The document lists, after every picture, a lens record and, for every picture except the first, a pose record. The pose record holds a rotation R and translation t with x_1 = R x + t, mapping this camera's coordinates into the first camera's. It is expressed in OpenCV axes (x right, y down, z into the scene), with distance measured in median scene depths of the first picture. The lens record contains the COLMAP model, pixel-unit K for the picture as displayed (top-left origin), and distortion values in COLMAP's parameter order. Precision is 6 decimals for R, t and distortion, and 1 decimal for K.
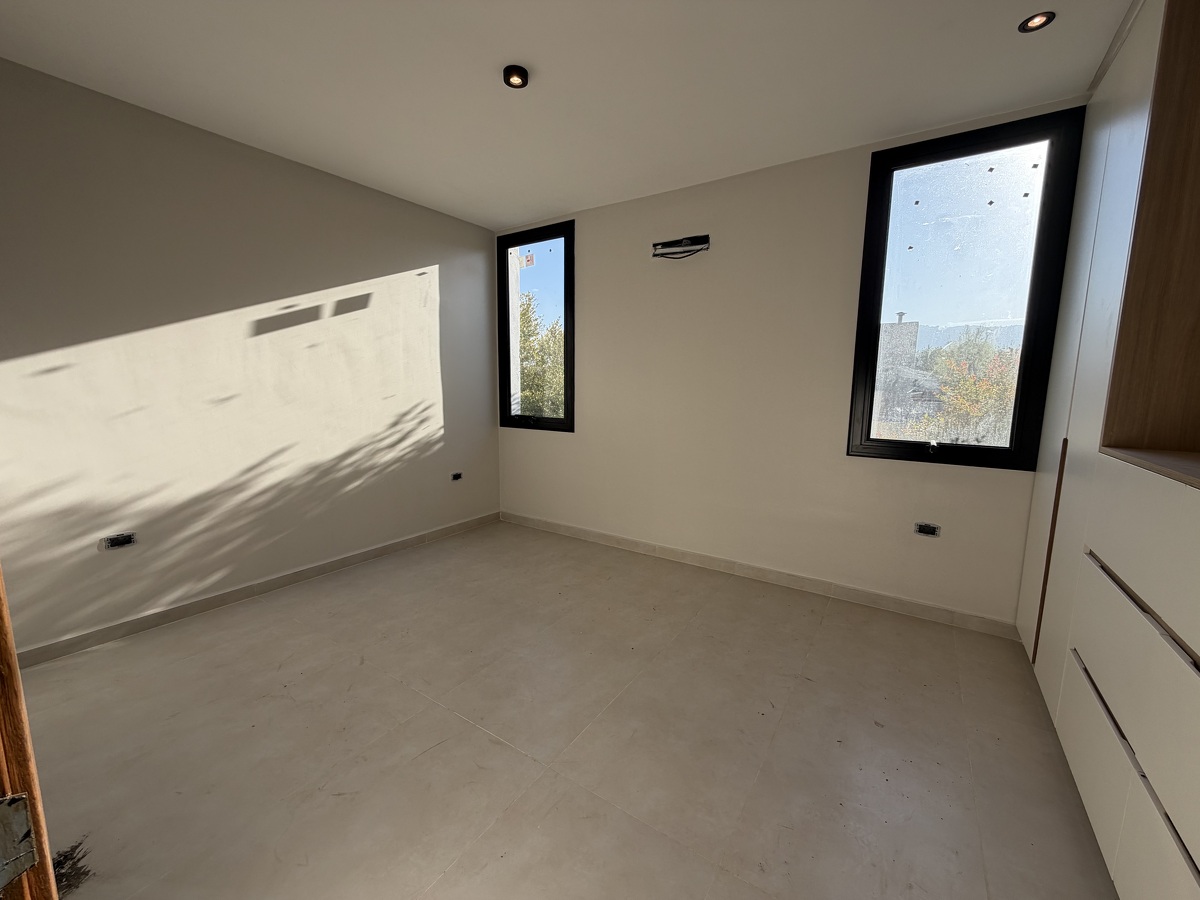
lens RADIAL K [[478.7, 0, 595.6], [0, 478.7, 449.8], [0, 0, 1]] dist [0.000435, -0.000378]
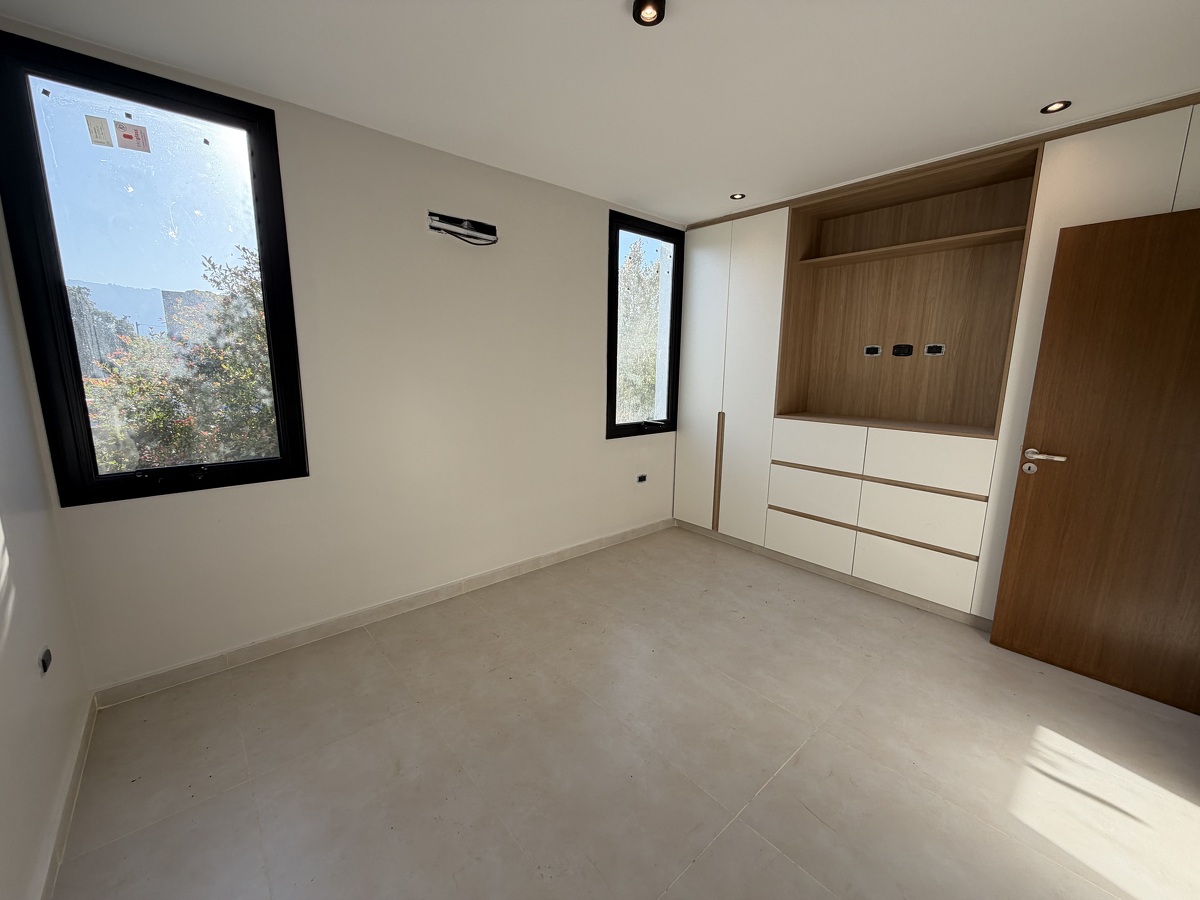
lens RADIAL K [[478.7, 0, 595.8], [0, 478.7, 449.4], [0, 0, 1]] dist [0.000435, -0.000378]
pose [[0.261297, -0.176375, 0.949008, -0.619370], [0.127013, 0.980898, 0.147330, -0.133321], [-0.956866, 0.082040, 0.278707, 0.562348]]
